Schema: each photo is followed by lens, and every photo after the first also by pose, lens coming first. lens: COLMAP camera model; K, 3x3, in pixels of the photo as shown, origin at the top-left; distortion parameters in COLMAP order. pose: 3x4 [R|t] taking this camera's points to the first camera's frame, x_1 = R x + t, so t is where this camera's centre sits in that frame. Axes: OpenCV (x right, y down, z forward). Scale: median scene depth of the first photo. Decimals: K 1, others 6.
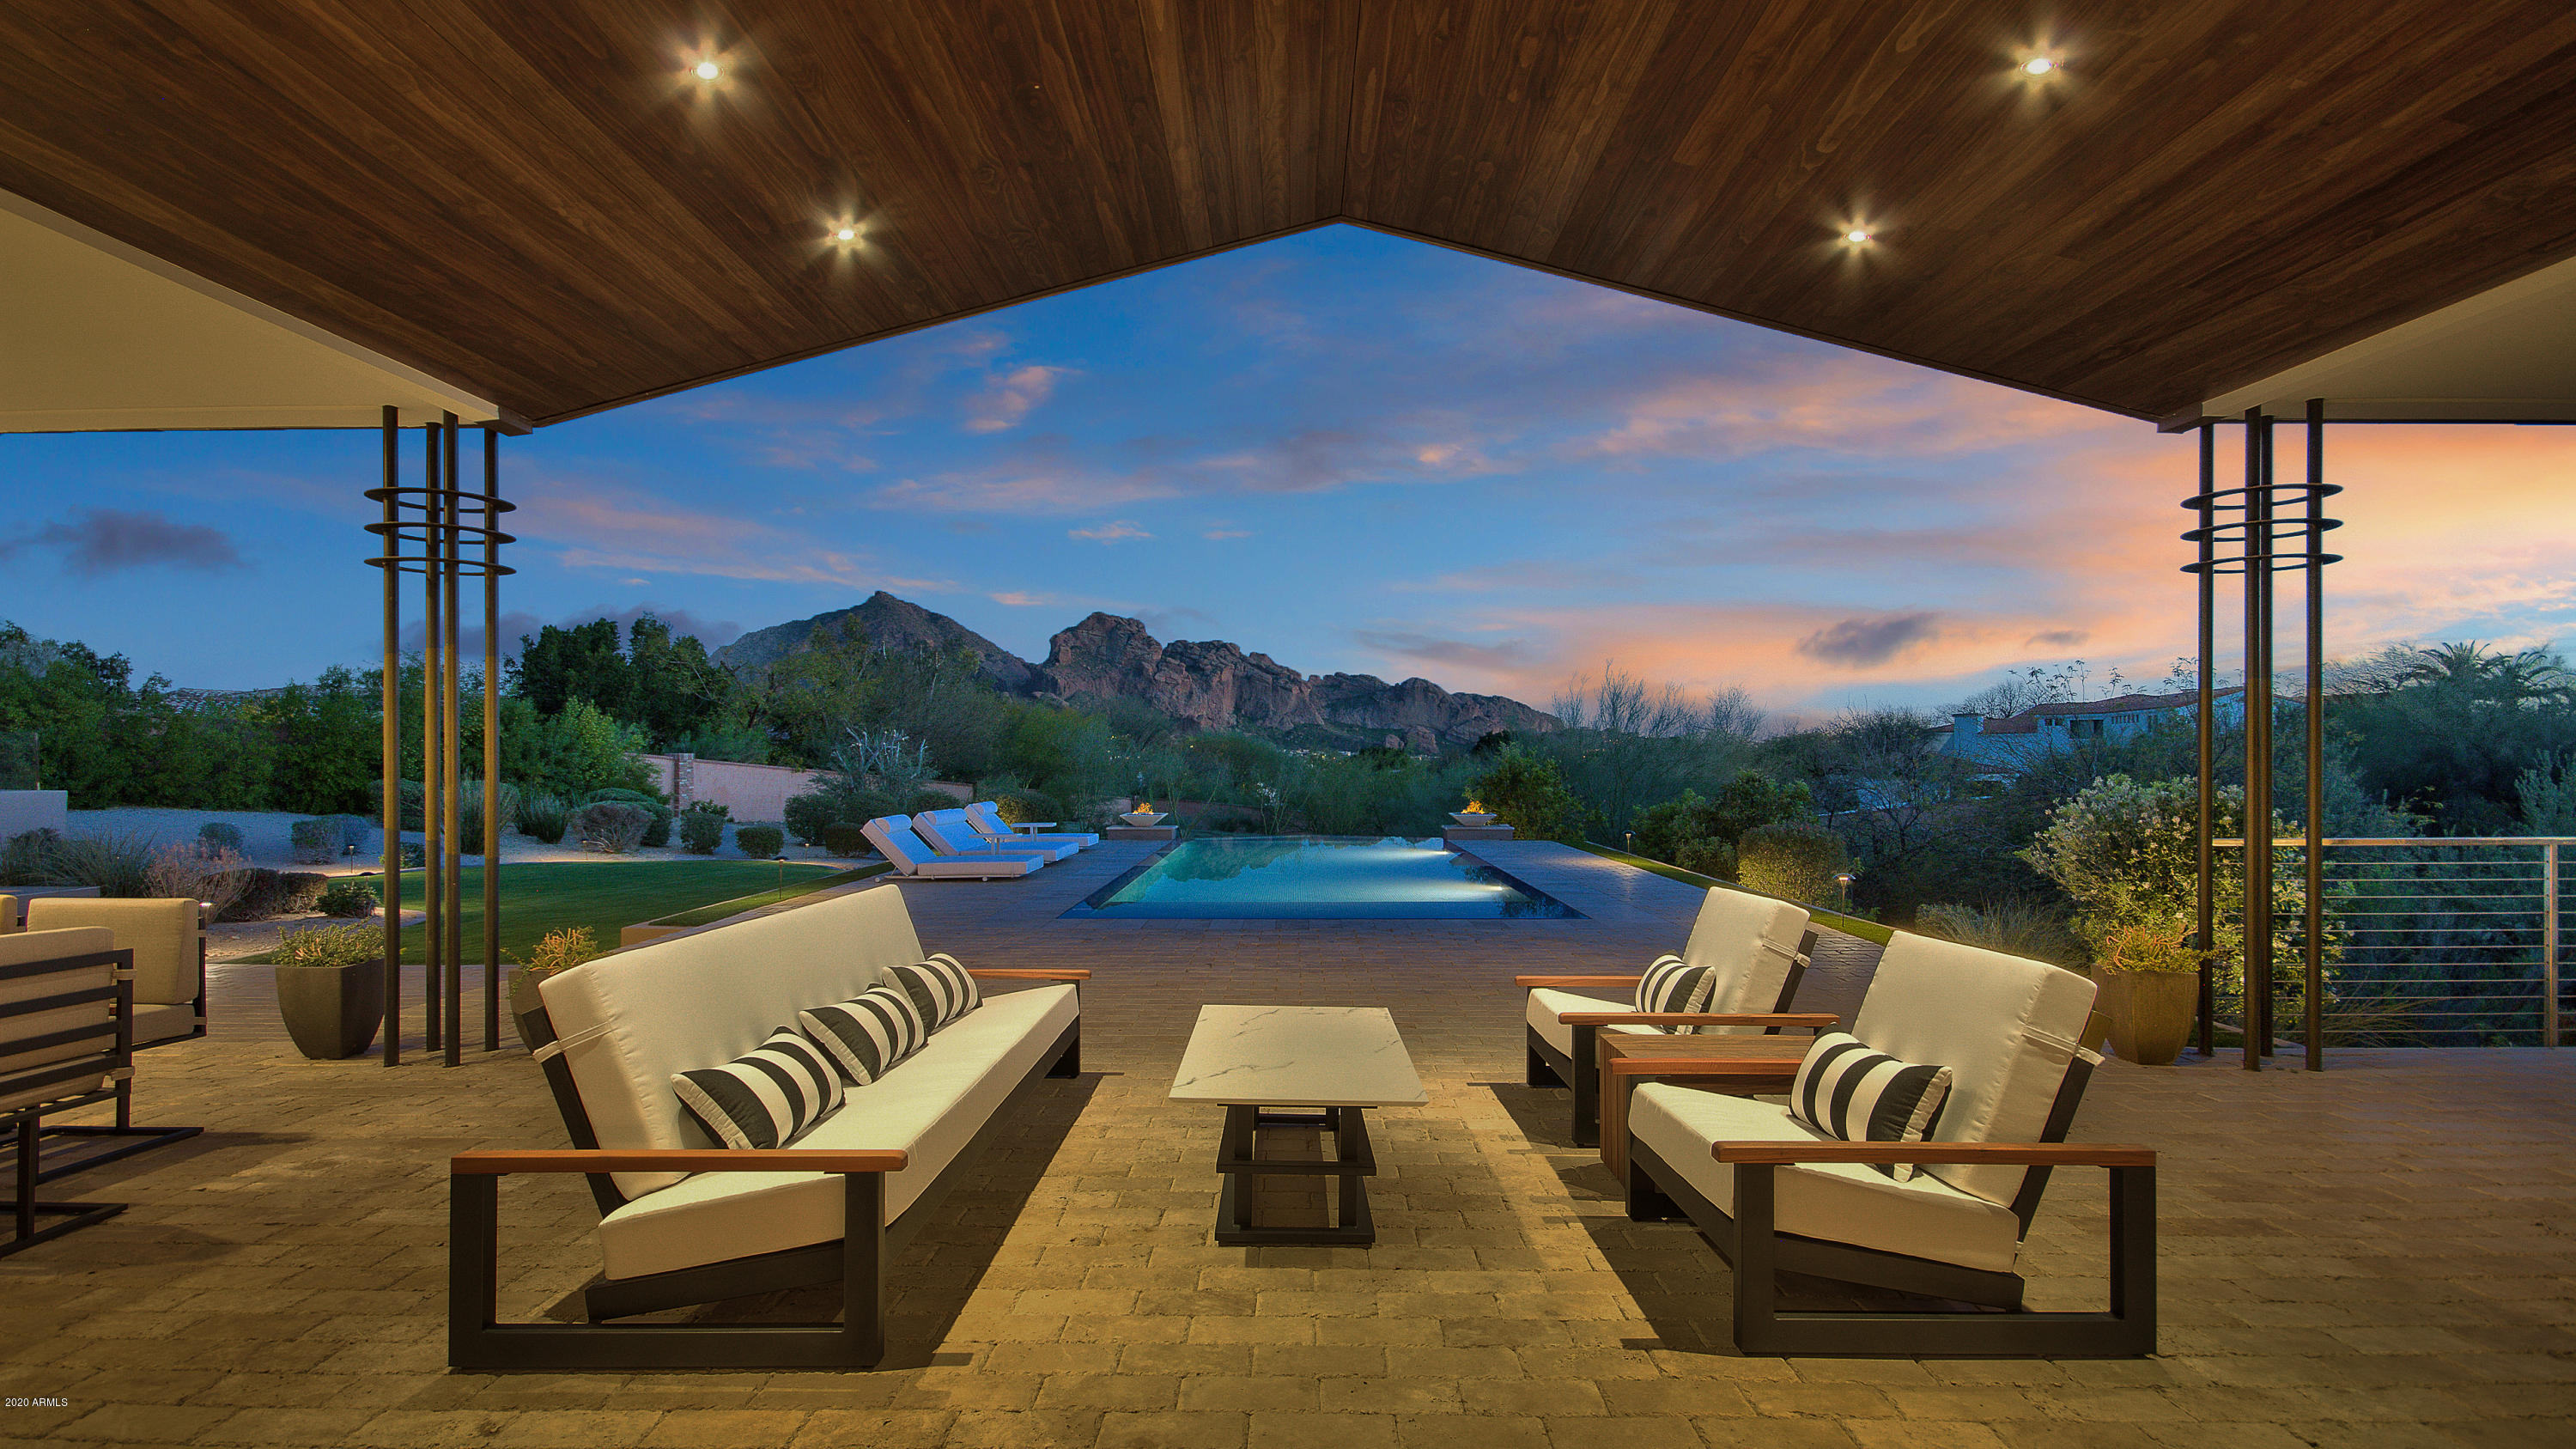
lens RADIAL K [[1216.9, 0, 1290.0], [0, 1216.9, 743.0], [0, 0, 1]] dist [0.001371, -0.003973]
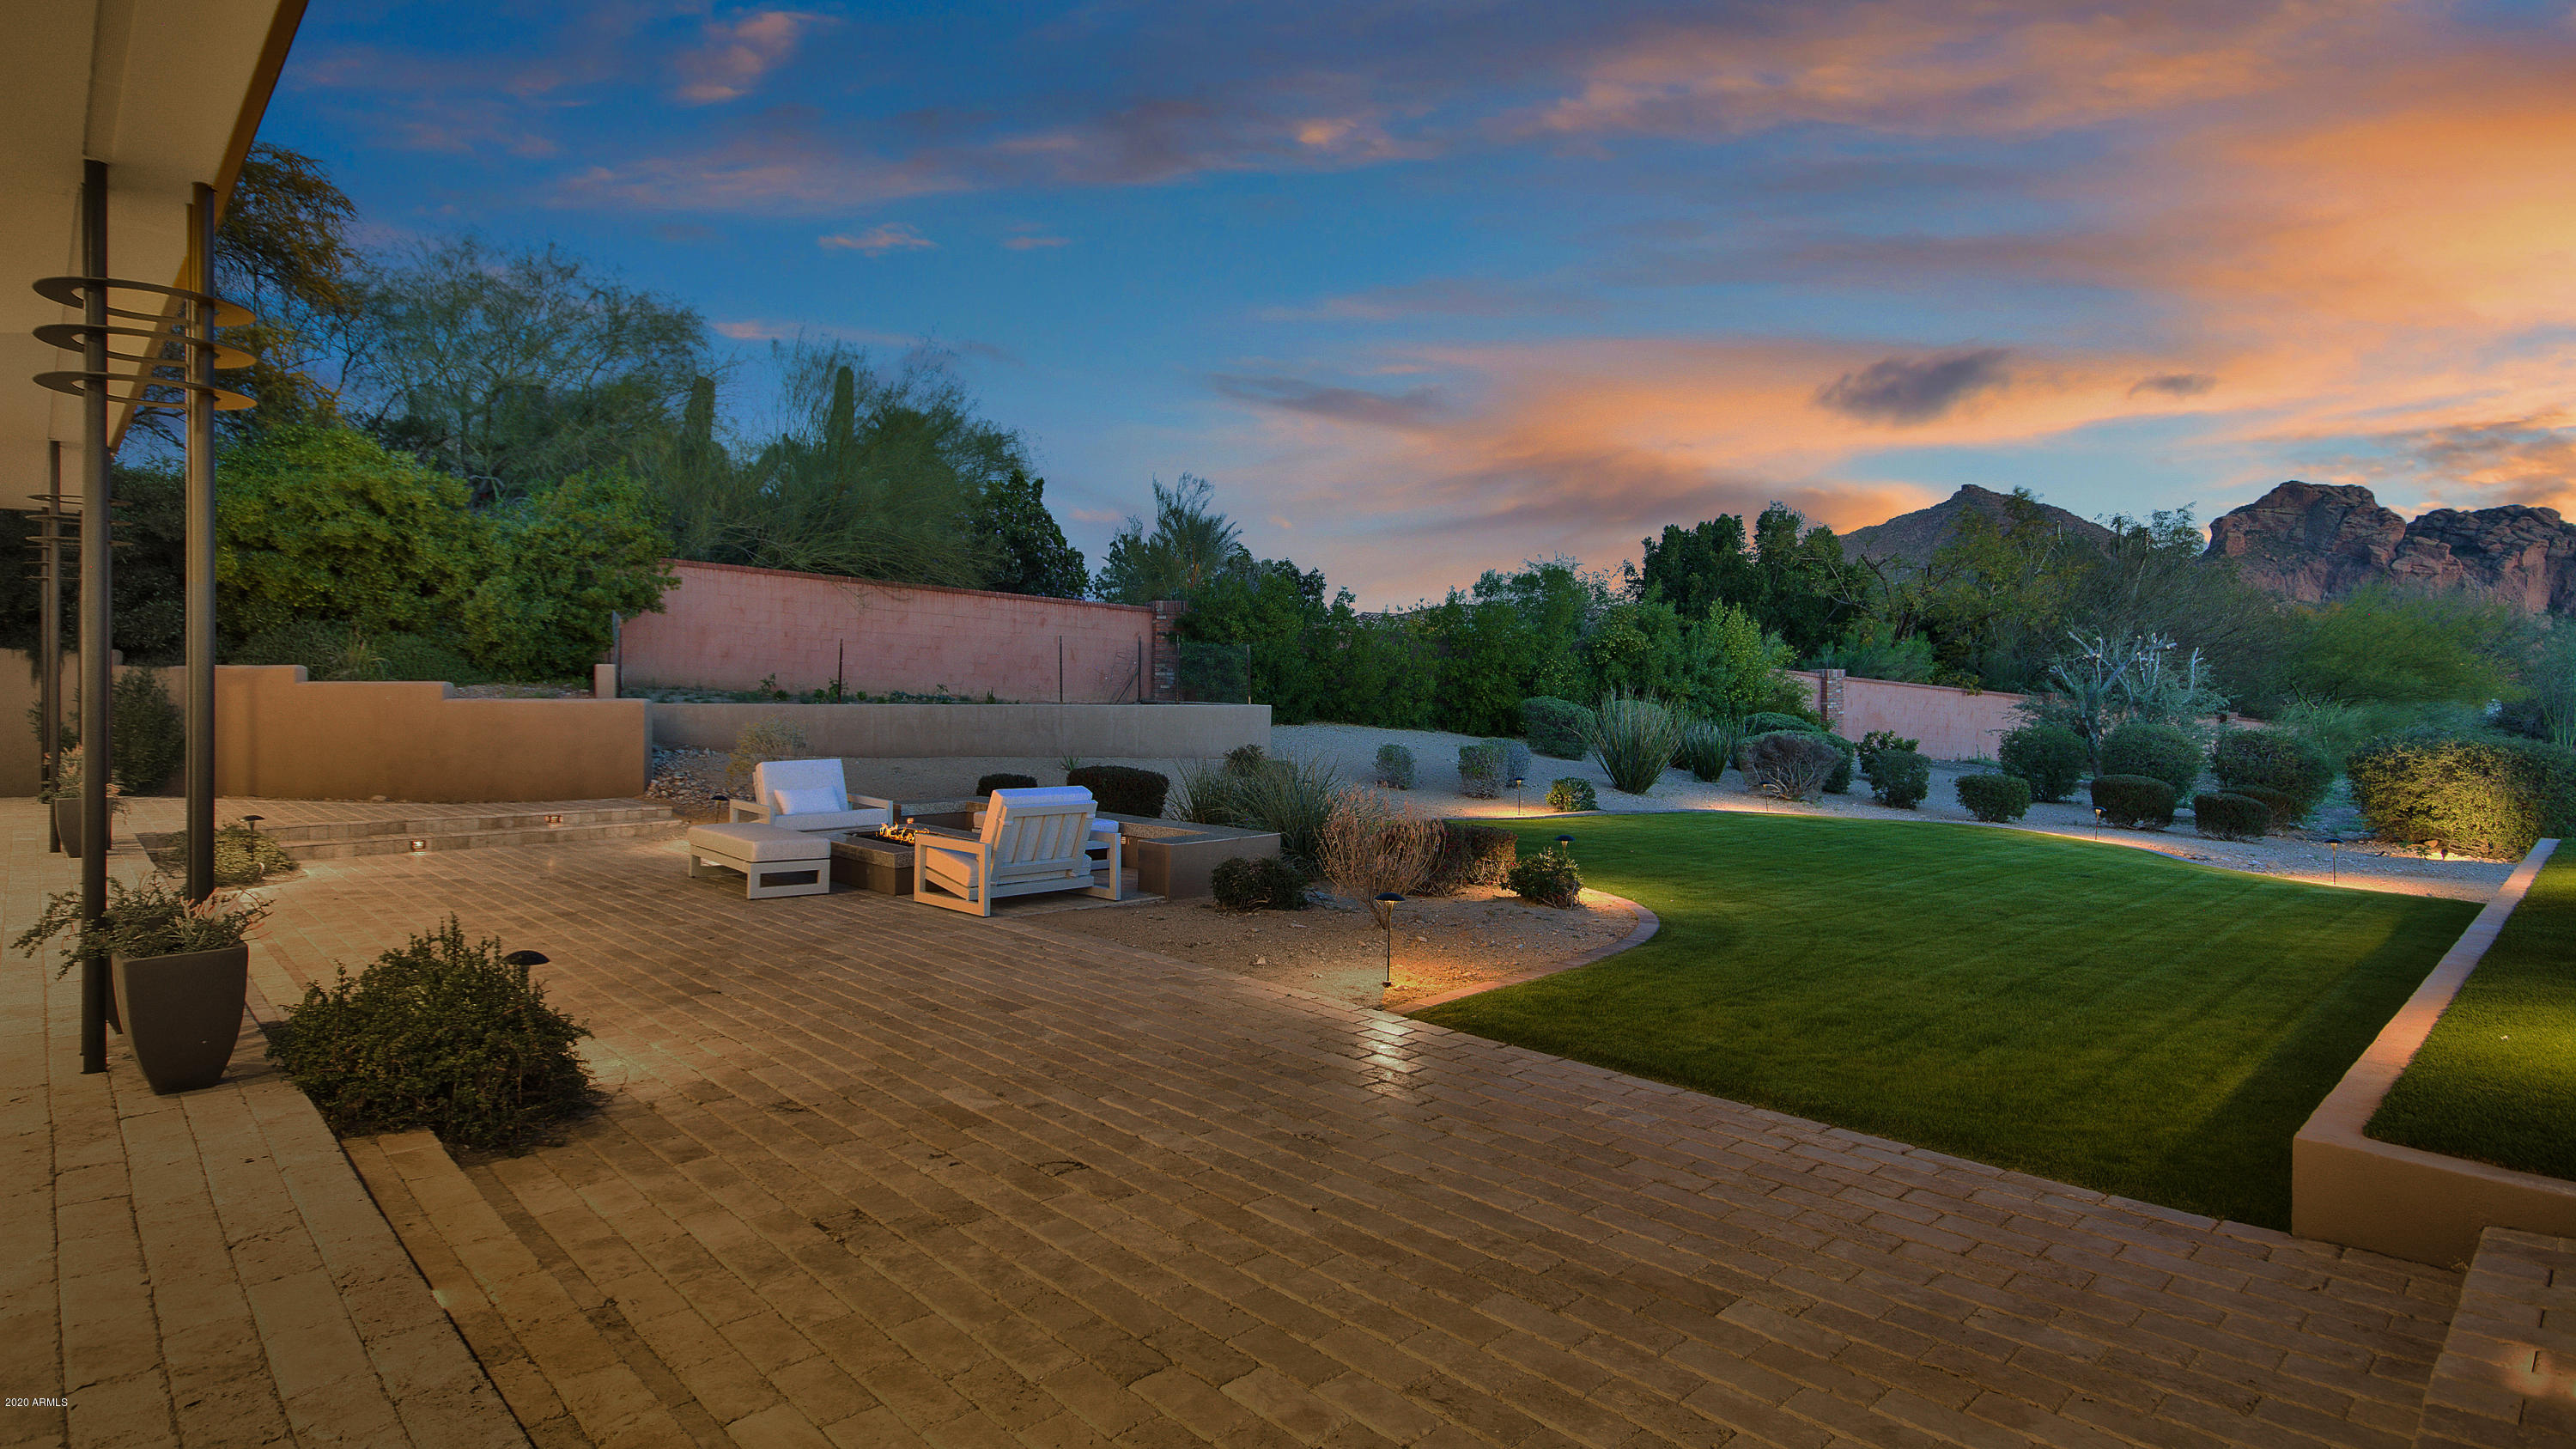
lens RADIAL K [[1297.0, 0, 1253.0], [0, 1297.0, 722.3], [0, 0, 1]] dist [0.000198, -0.001276]
pose [[0.678842, 0.028756, -0.733721, -0.118117], [0.005037, 0.999027, 0.043814, 0.003538], [0.734267, -0.033438, 0.678036, 0.130246]]
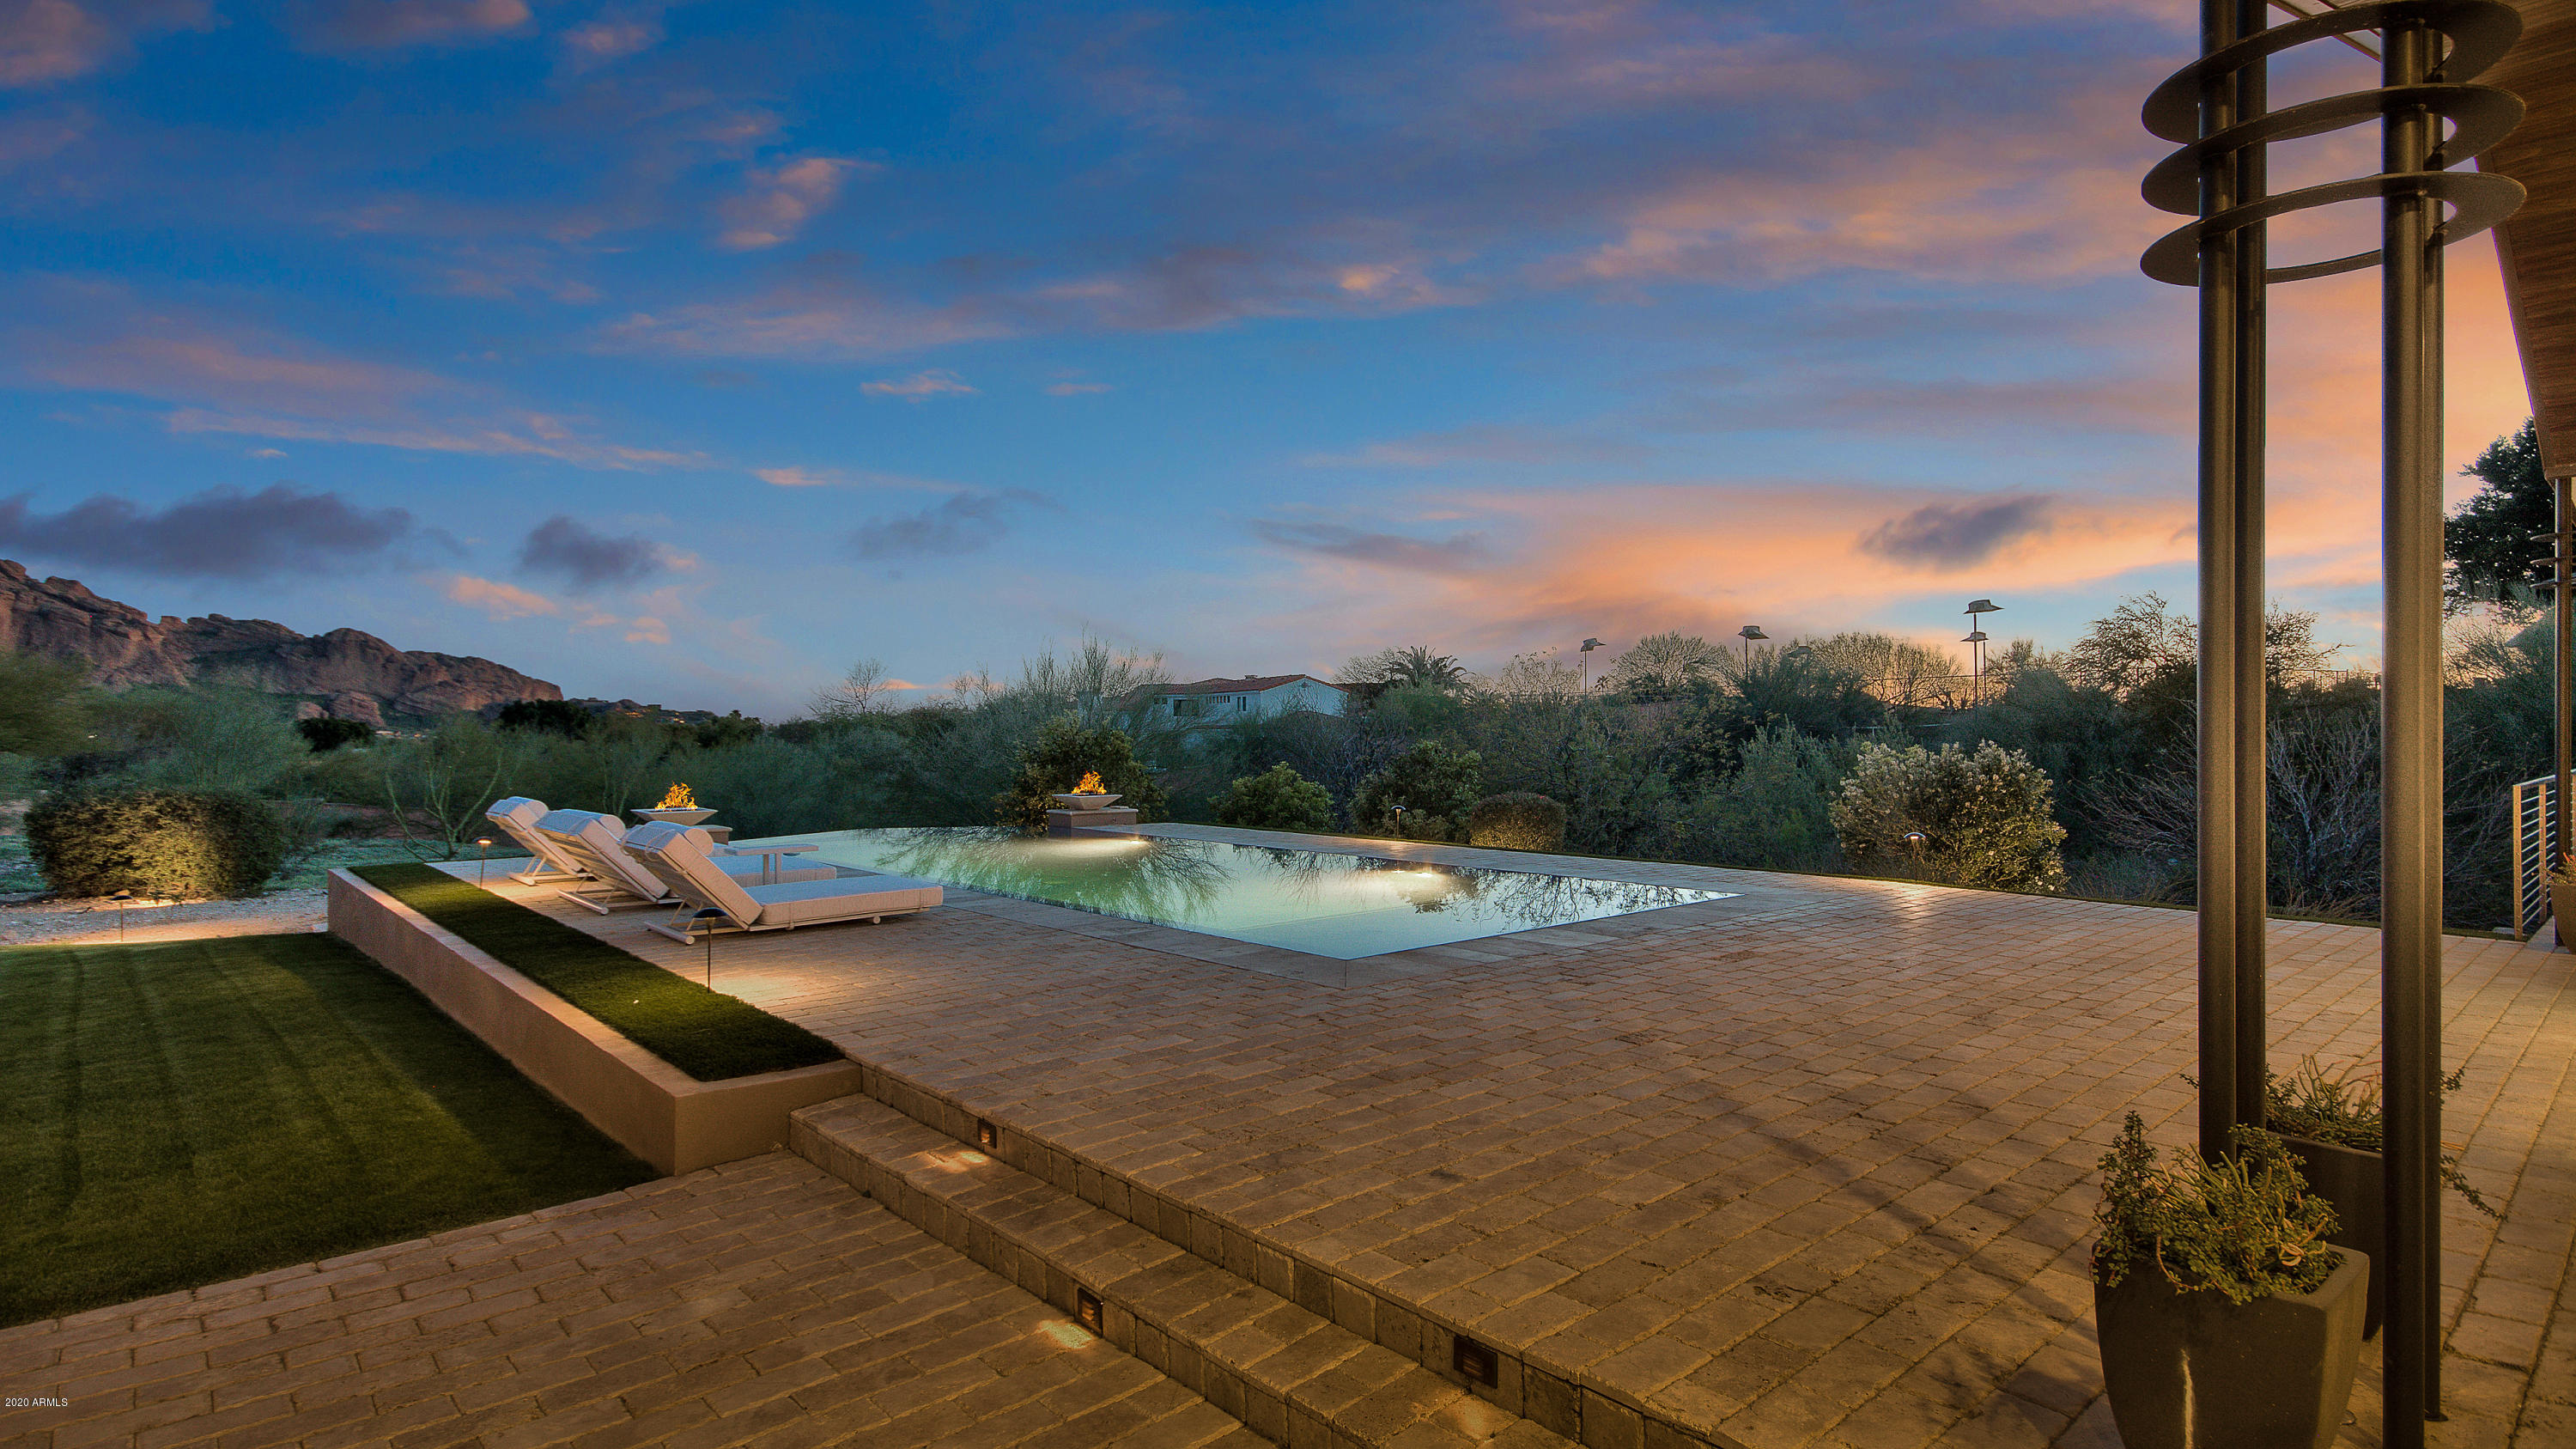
lens RADIAL K [[1297.0, 0, 1282.4], [0, 1297.0, 736.8], [0, 0, 1]] dist [0.000198, -0.001276]
pose [[0.741633, 0.000453, 0.670806, -0.177444], [-0.009996, 0.999896, 0.010376, 0.003405], [-0.670731, -0.014401, 0.741560, 0.123623]]
